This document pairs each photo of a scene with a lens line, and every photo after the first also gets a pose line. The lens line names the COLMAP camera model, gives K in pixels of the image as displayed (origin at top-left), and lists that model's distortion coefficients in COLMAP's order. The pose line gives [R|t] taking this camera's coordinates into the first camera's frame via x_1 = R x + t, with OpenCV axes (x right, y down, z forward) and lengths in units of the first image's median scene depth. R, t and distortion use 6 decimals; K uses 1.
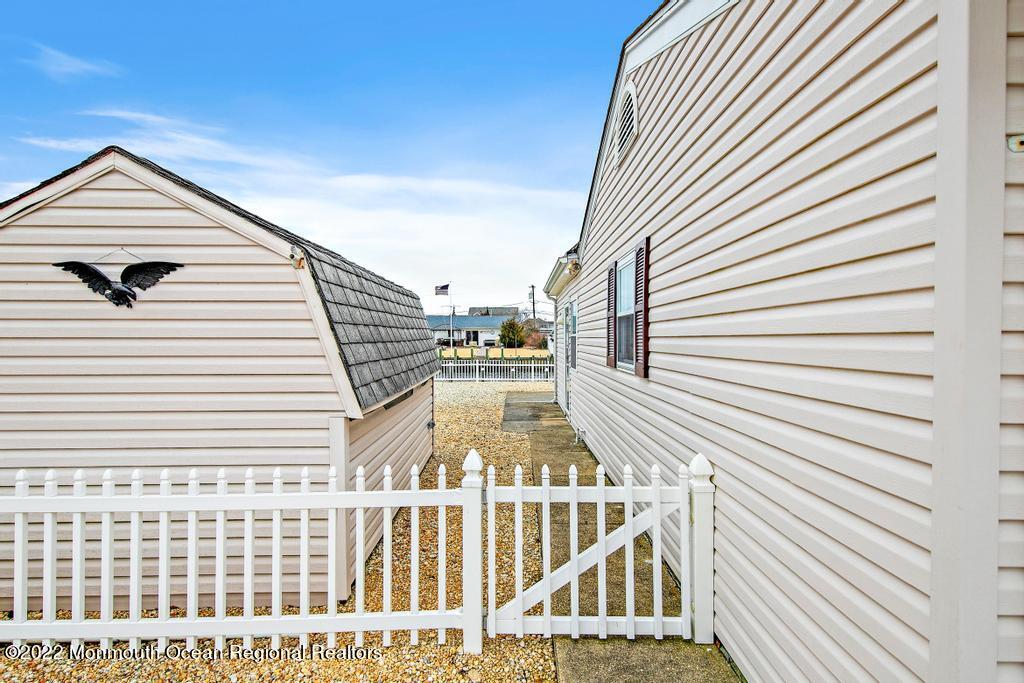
lens RADIAL K [[541.1, 0, 512.0], [0, 541.1, 341.5], [0, 0, 1]] dist [0.002427, 0.000305]
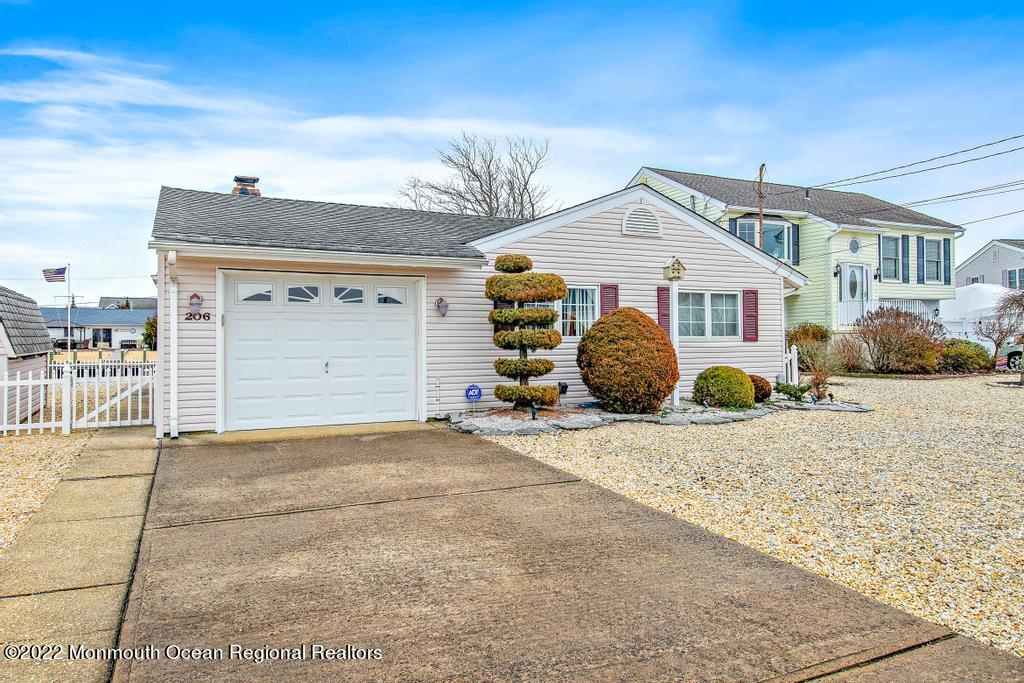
lens RADIAL K [[688.1, 0, 514.4], [0, 688.1, 320.9], [0, 0, 1]] dist [0.007591, 0.003128]
pose [[0.896607, 0.008712, 0.442742, 0.212575], [0.006028, 0.999474, -0.031876, 0.049576], [-0.442787, 0.031249, 0.896082, -1.646490]]
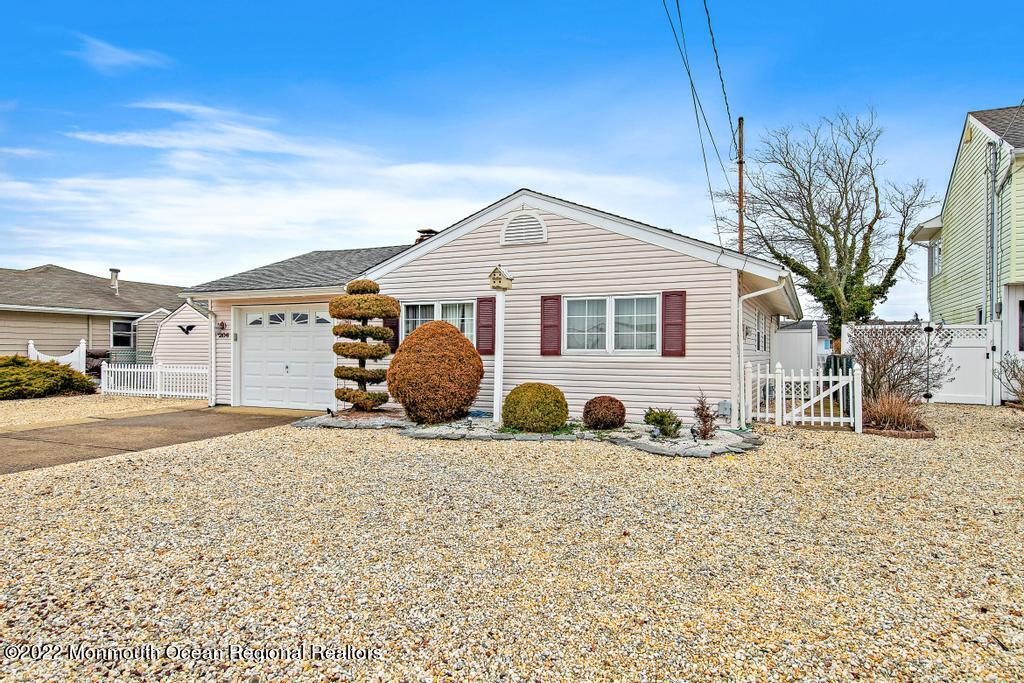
lens RADIAL K [[625.6, 0, 511.6], [0, 625.6, 346.9], [0, 0, 1]] dist [0.013598, 0.000143]
pose [[0.904063, 0.003060, -0.427388, 2.429657], [-0.007645, 0.999930, -0.009014, 0.041798], [0.427331, 0.011417, 0.904023, -1.599234]]
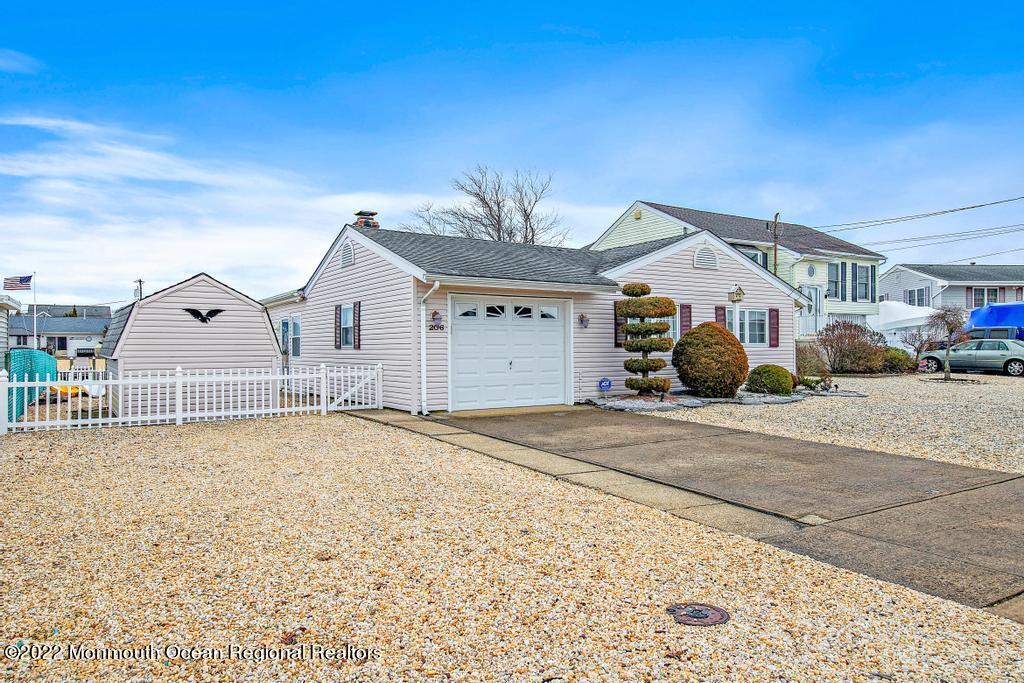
lens RADIAL K [[673.9, 0, 512.0], [0, 673.9, 341.5], [0, 0, 1]] dist [0.003288, 0.000014]
pose [[0.836969, 0.002871, 0.547242, -0.771459], [0.006227, 0.999872, -0.014770, 0.062870], [-0.547215, 0.015770, 0.836844, -1.832439]]
